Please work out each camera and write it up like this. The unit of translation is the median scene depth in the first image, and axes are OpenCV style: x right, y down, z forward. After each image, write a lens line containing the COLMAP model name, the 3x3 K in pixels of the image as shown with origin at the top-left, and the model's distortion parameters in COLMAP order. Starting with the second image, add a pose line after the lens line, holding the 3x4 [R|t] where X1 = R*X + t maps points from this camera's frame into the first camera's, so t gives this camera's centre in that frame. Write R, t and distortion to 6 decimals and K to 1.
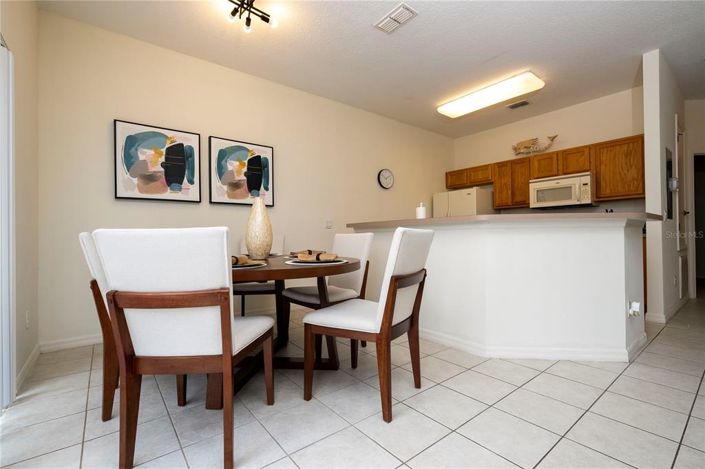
lens RADIAL K [[304.6, 0, 354.0], [0, 304.6, 224.8], [0, 0, 1]] dist [0.004402, 0.000367]
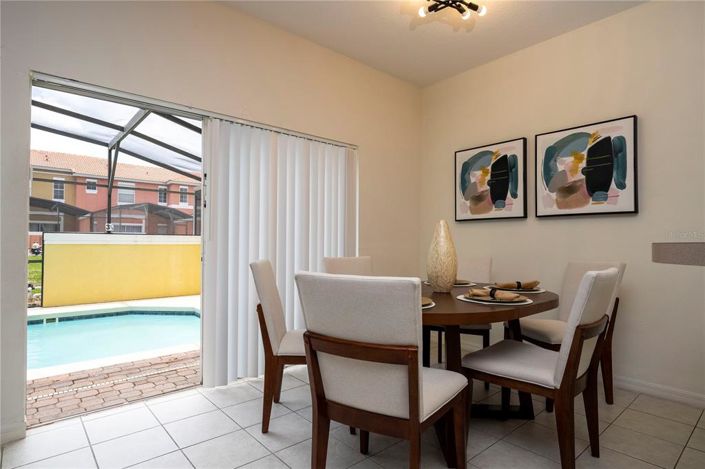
lens RADIAL K [[376.1, 0, 353.1], [0, 376.1, 240.5], [0, 0, 1]] dist [0.002899, -0.000360]
pose [[0.104952, -0.016310, -0.994343, 0.464649], [0.010462, 0.999828, -0.015296, 0.000469], [0.994422, -0.008797, 0.105105, 0.401556]]
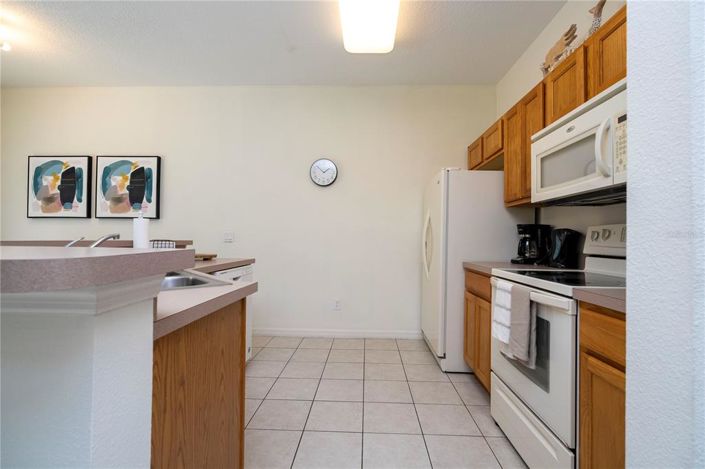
lens RADIAL K [[304.6, 0, 351.9], [0, 304.6, 237.0], [0, 0, 1]] dist [0.004402, 0.000367]
pose [[0.786152, -0.010916, -0.617936, 0.880743], [0.007580, 0.999939, -0.008021, 0.009372], [0.617986, 0.001621, 0.786187, 0.699159]]
